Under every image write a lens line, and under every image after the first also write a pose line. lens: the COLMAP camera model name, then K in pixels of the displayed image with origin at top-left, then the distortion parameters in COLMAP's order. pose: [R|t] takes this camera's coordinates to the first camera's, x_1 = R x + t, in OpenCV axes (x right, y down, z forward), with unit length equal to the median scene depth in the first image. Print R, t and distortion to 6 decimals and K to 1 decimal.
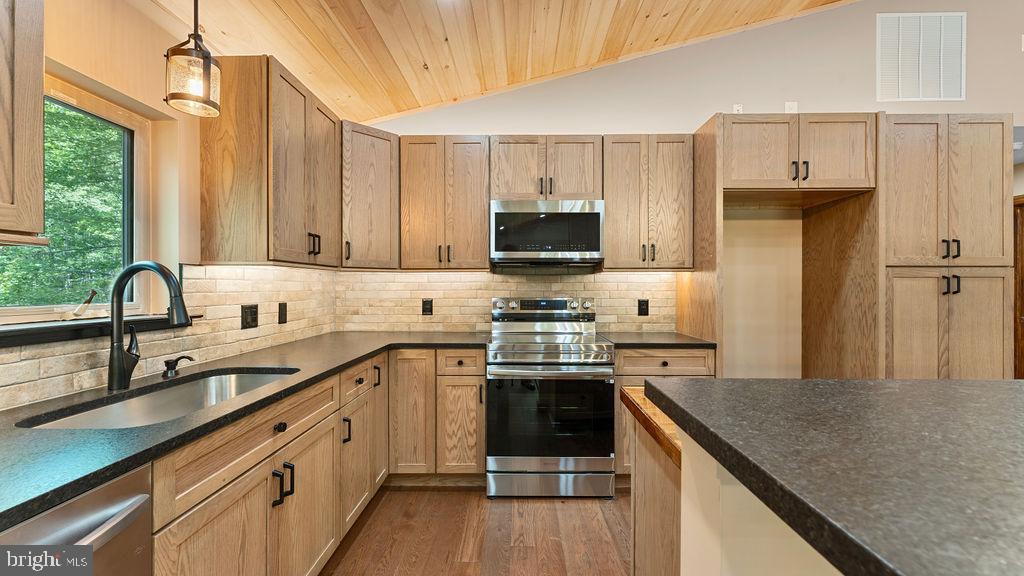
lens RADIAL K [[408.0, 0, 512.0], [0, 408.0, 284.0], [0, 0, 1]] dist [0.001532, 0.000936]
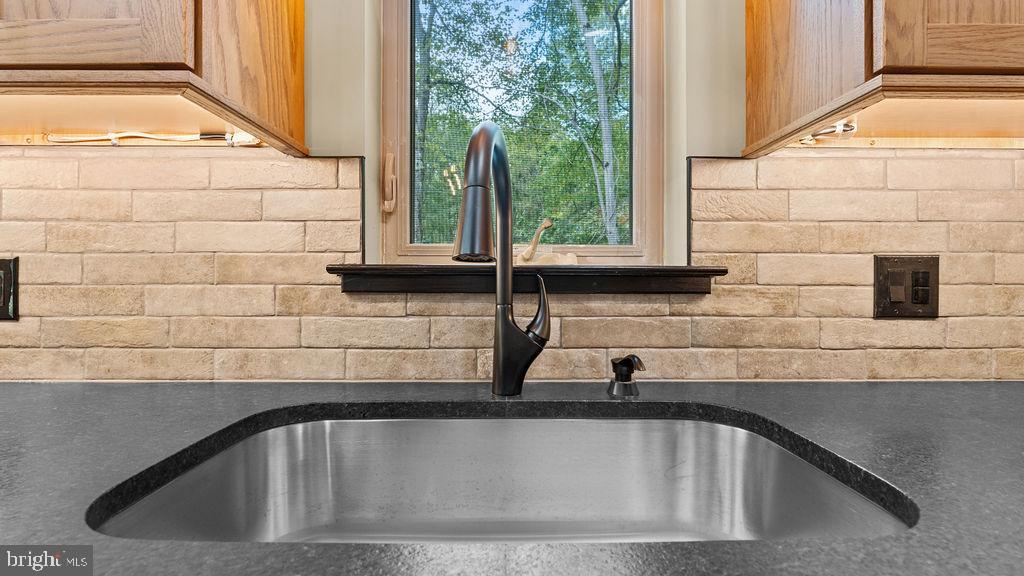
lens RADIAL K [[452.1, 0, 511.5], [0, 452.1, 281.4], [0, 0, 1]] dist [-0.000614, -0.000390]
pose [[0.039898, 0.017166, -0.999056, -0.195122], [0.005342, 0.999834, 0.017392, 0.051845], [0.999189, -0.006031, 0.039800, 0.497529]]
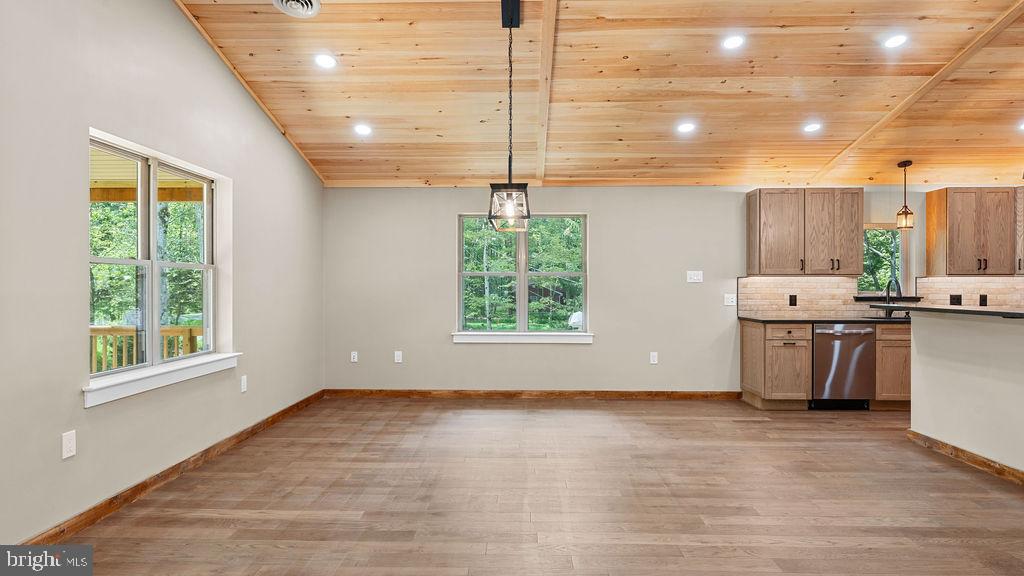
lens RADIAL K [[569.1, 0, 511.5], [0, 569.1, 289.0], [0, 0, 1]] dist [-0.010094, 0.001250]
pose [[-0.004660, 0.004779, -0.999978, 1.794031], [0.004871, 0.999977, 0.004757, -0.002647], [0.999977, -0.004849, -0.004683, -0.996199]]
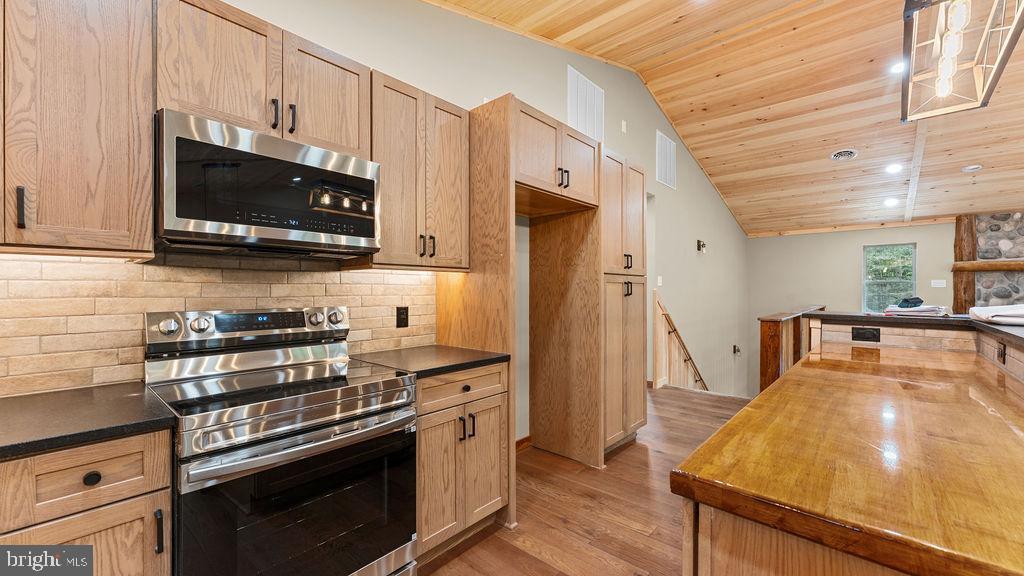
lens RADIAL K [[408.0, 0, 513.4], [0, 408.0, 289.0], [0, 0, 1]] dist [0.001532, 0.000936]
pose [[0.655414, 0.002448, 0.755266, -0.143683], [-0.005337, 0.999985, 0.001390, 0.002726], [-0.755251, -0.004942, 0.655417, 0.378138]]
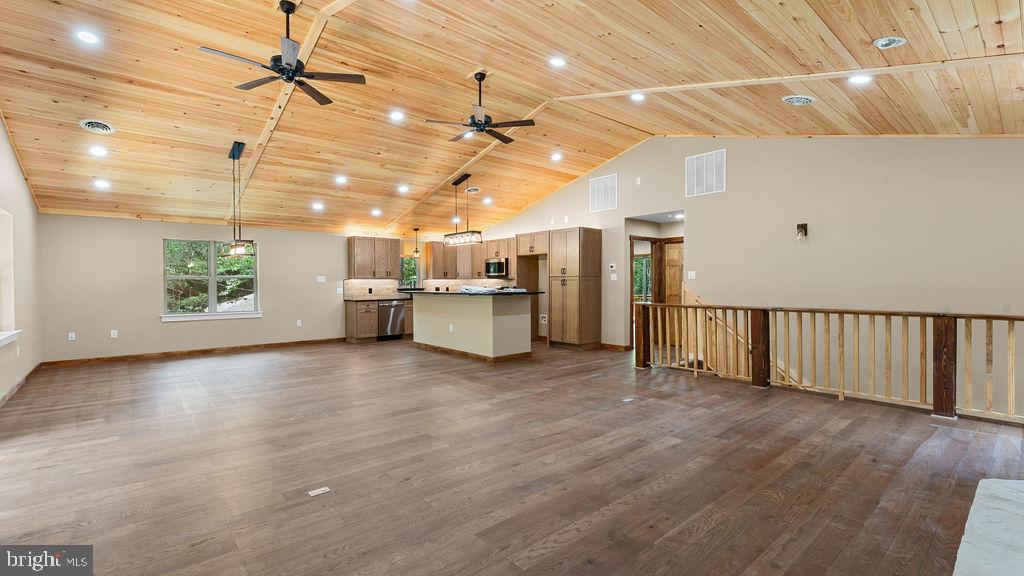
lens RADIAL K [[452.1, 0, 511.4], [0, 452.1, 285.3], [0, 0, 1]] dist [-0.000614, -0.000390]
pose [[0.667788, 0.001925, -0.744349, 3.109725], [0.008918, 0.999904, 0.010587, -0.014514], [0.744298, -0.013708, 0.667707, -1.518993]]
